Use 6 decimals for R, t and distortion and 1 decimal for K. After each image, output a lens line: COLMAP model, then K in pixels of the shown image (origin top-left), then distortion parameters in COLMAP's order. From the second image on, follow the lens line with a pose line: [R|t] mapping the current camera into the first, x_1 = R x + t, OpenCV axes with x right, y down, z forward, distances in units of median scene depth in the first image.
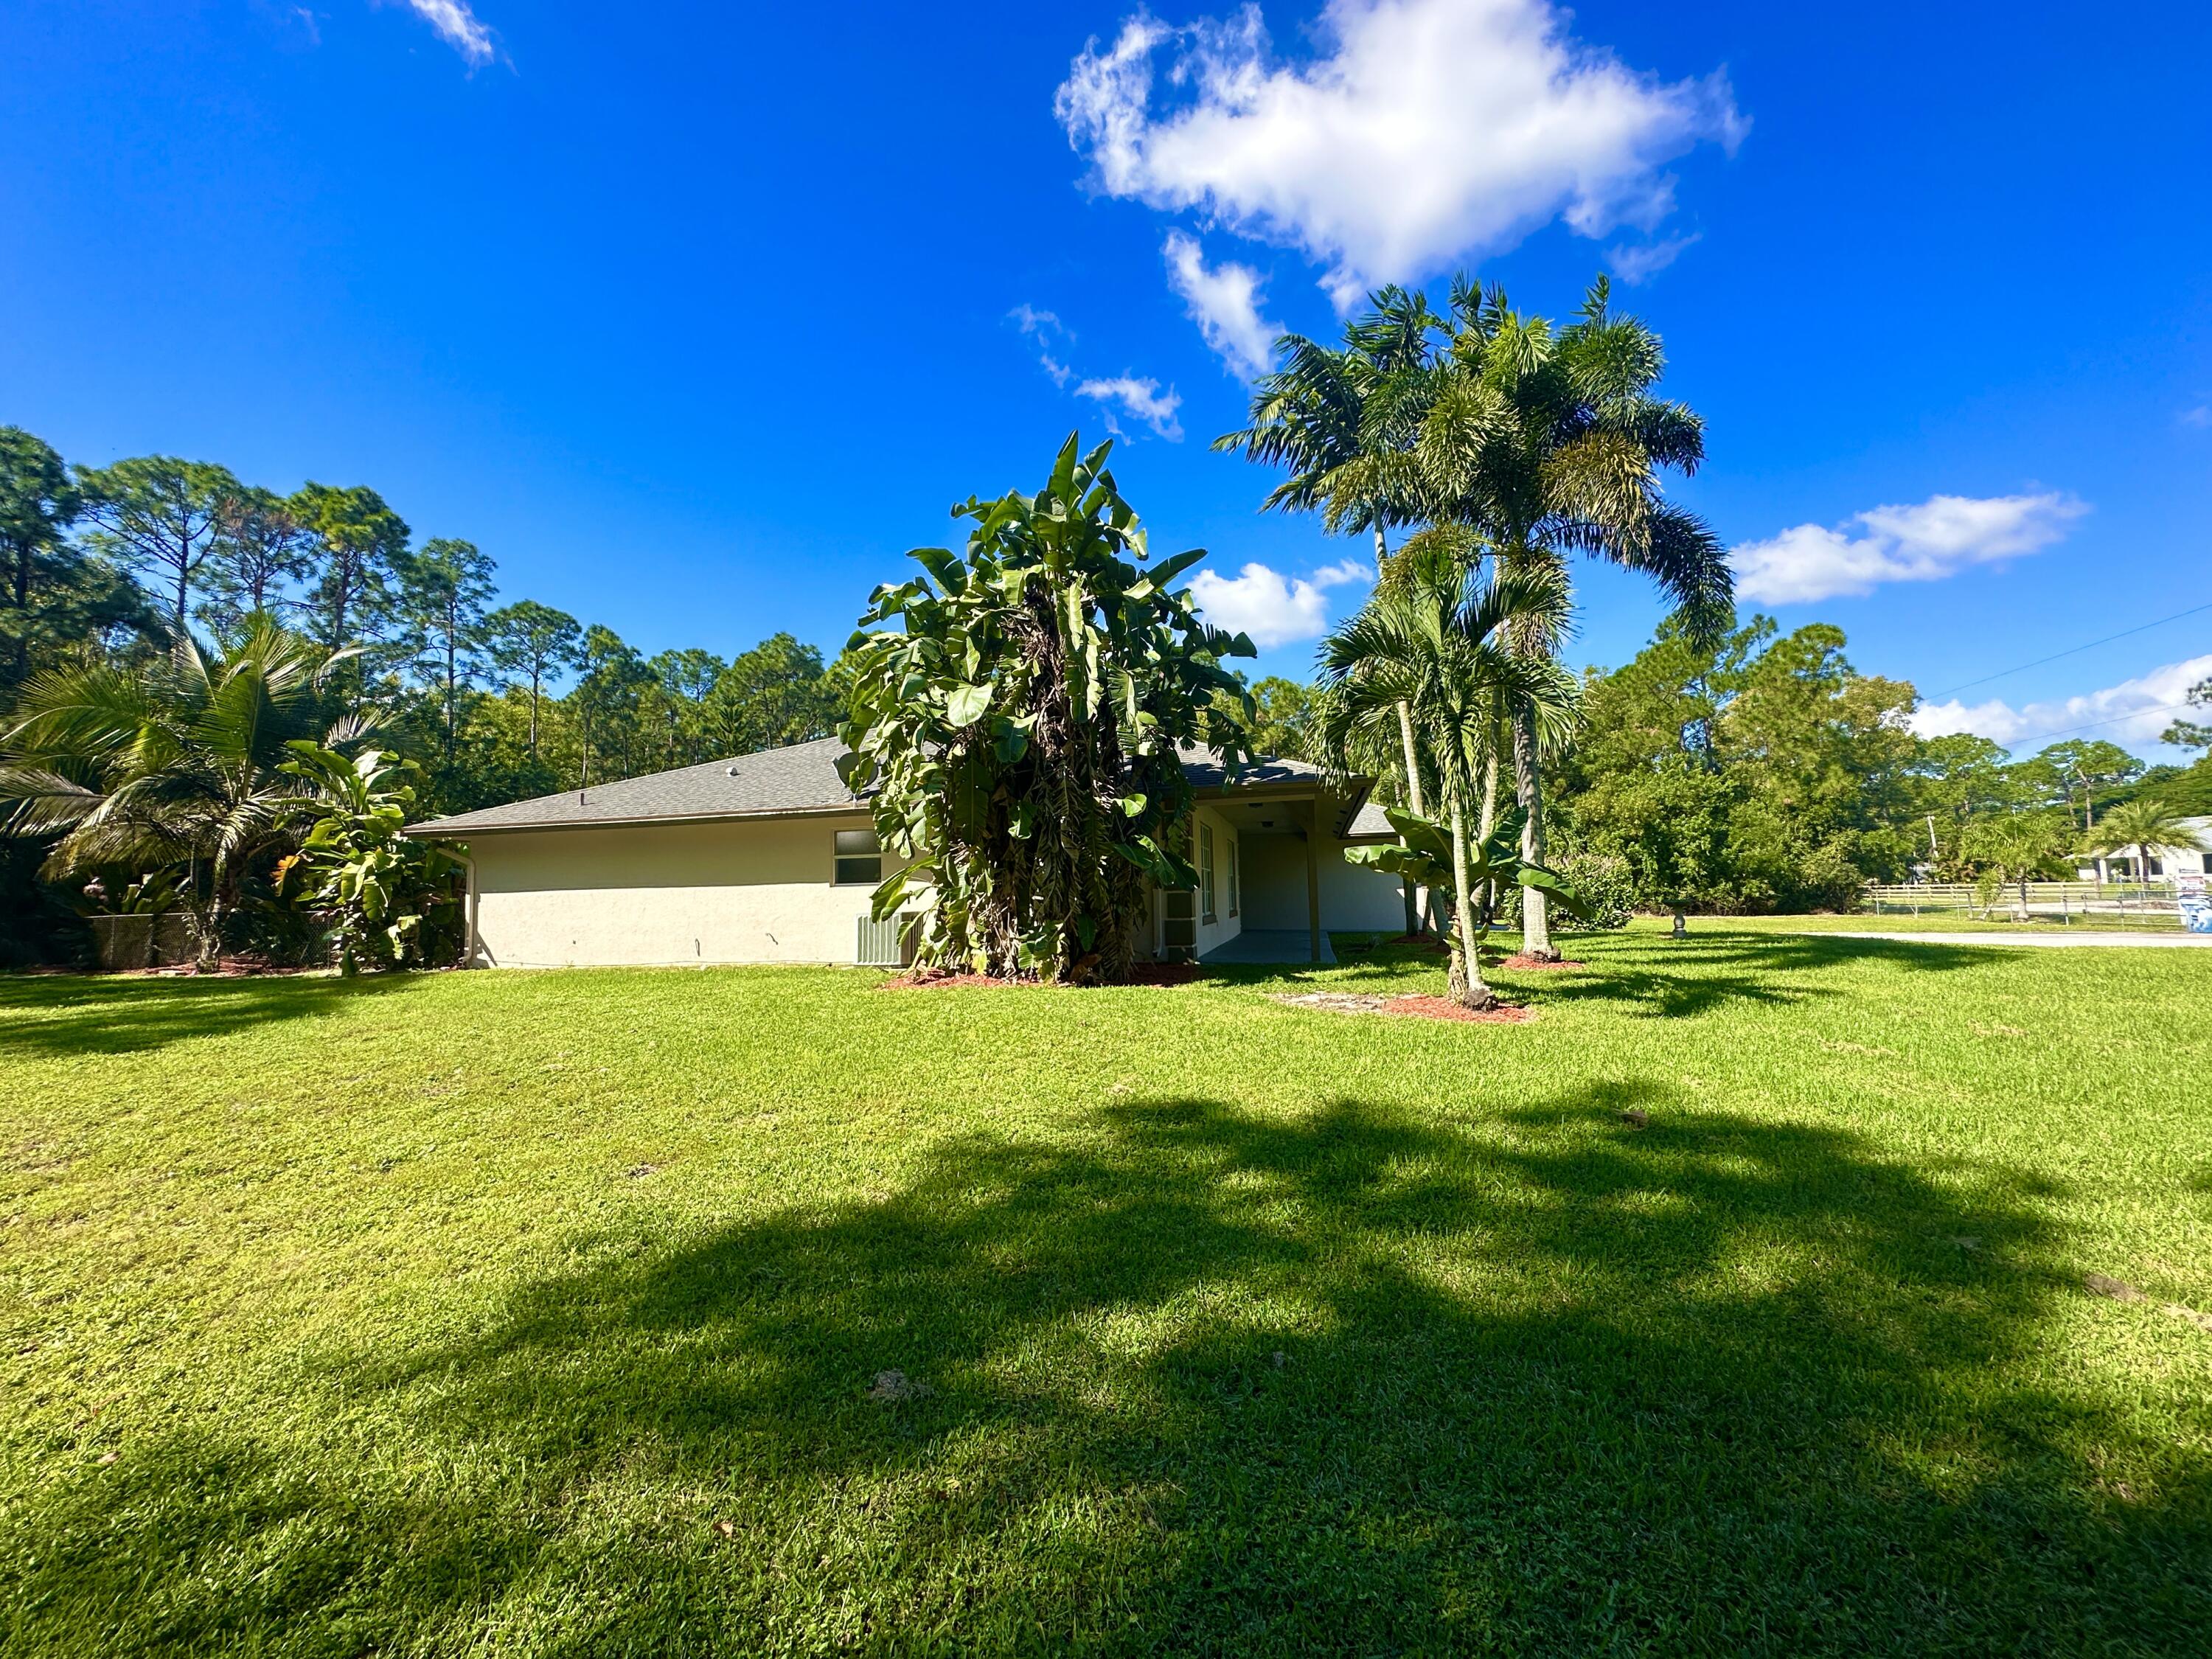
lens RADIAL K [[879.7, 0, 1105.7], [0, 879.7, 833.9], [0, 0, 1]] dist [-0.003867, 0.001079]
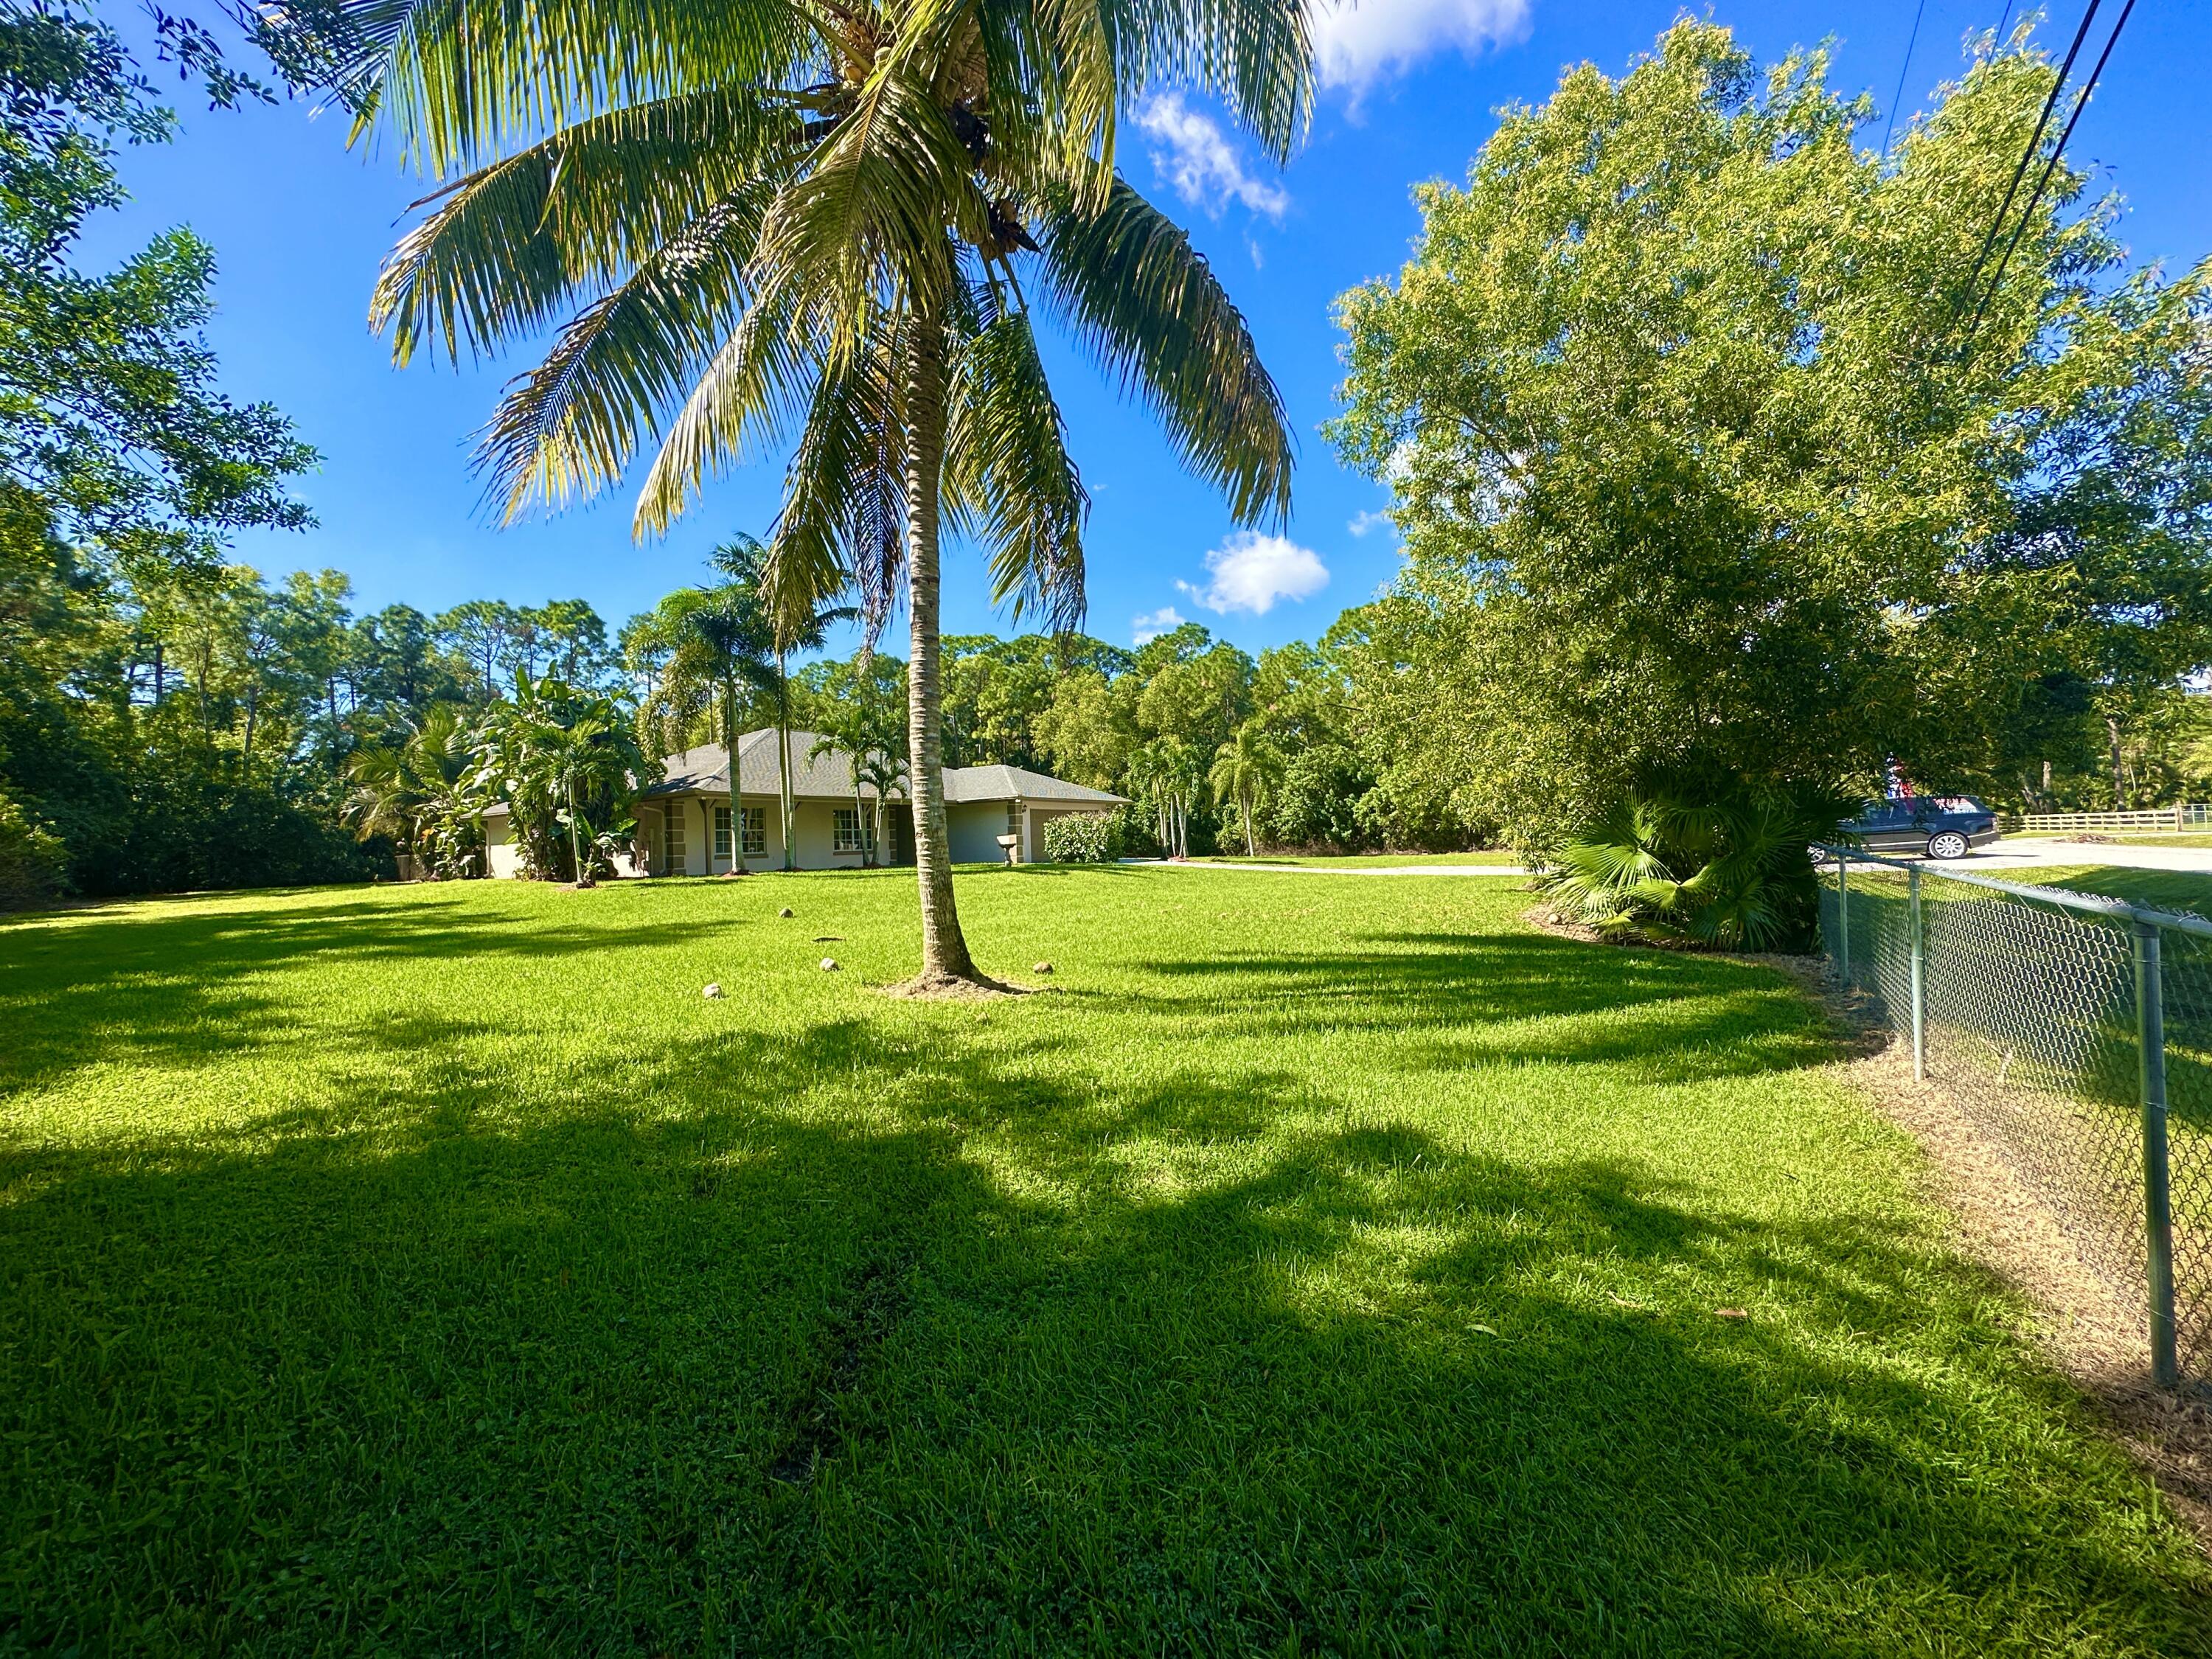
lens RADIAL K [[879.7, 0, 1105.4], [0, 879.7, 819.3], [0, 0, 1]] dist [-0.003867, 0.001079]
pose [[0.936141, -0.017895, -0.351169, 0.713083], [0.036626, 0.998234, 0.046769, -0.020110], [0.349712, -0.056644, 0.935143, -0.236153]]
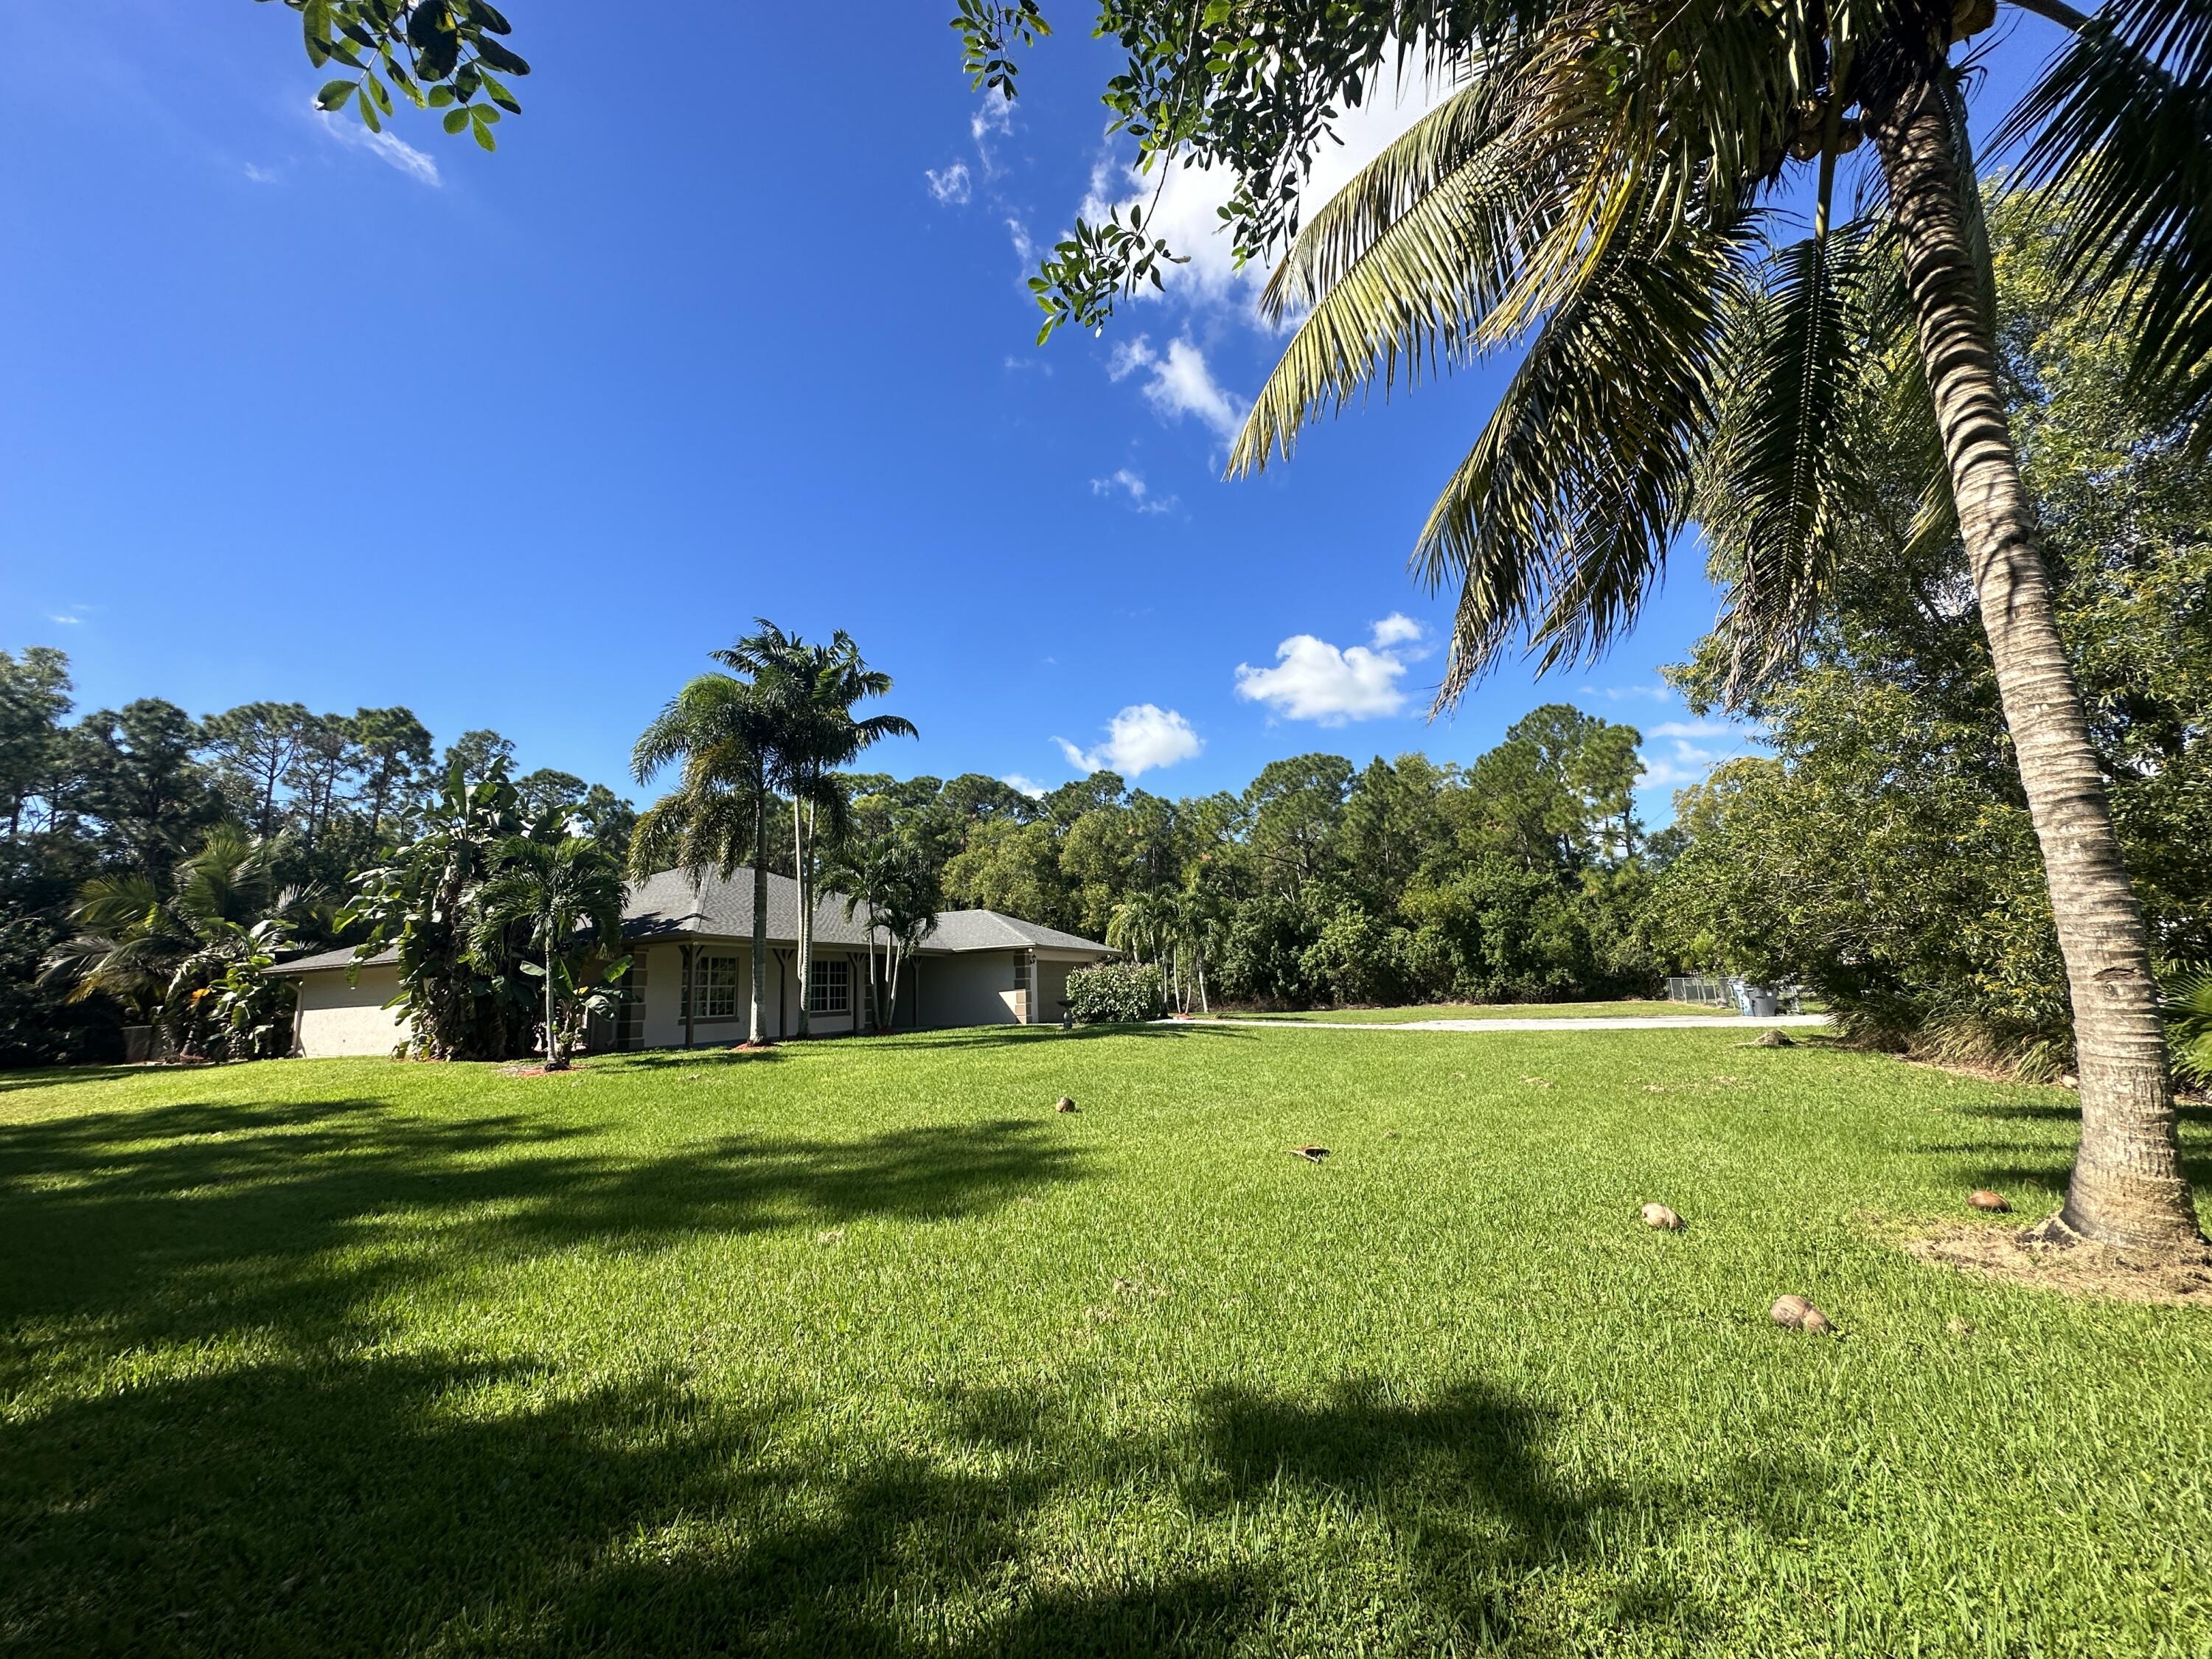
lens RADIAL K [[879.7, 0, 1104.9], [0, 879.7, 831.6], [0, 0, 1]] dist [-0.003867, 0.001079]
pose [[0.988755, -0.046032, -0.142283, 0.467147], [0.030585, 0.993581, -0.108906, -0.017355], [0.146383, 0.103329, 0.983817, -0.183552]]
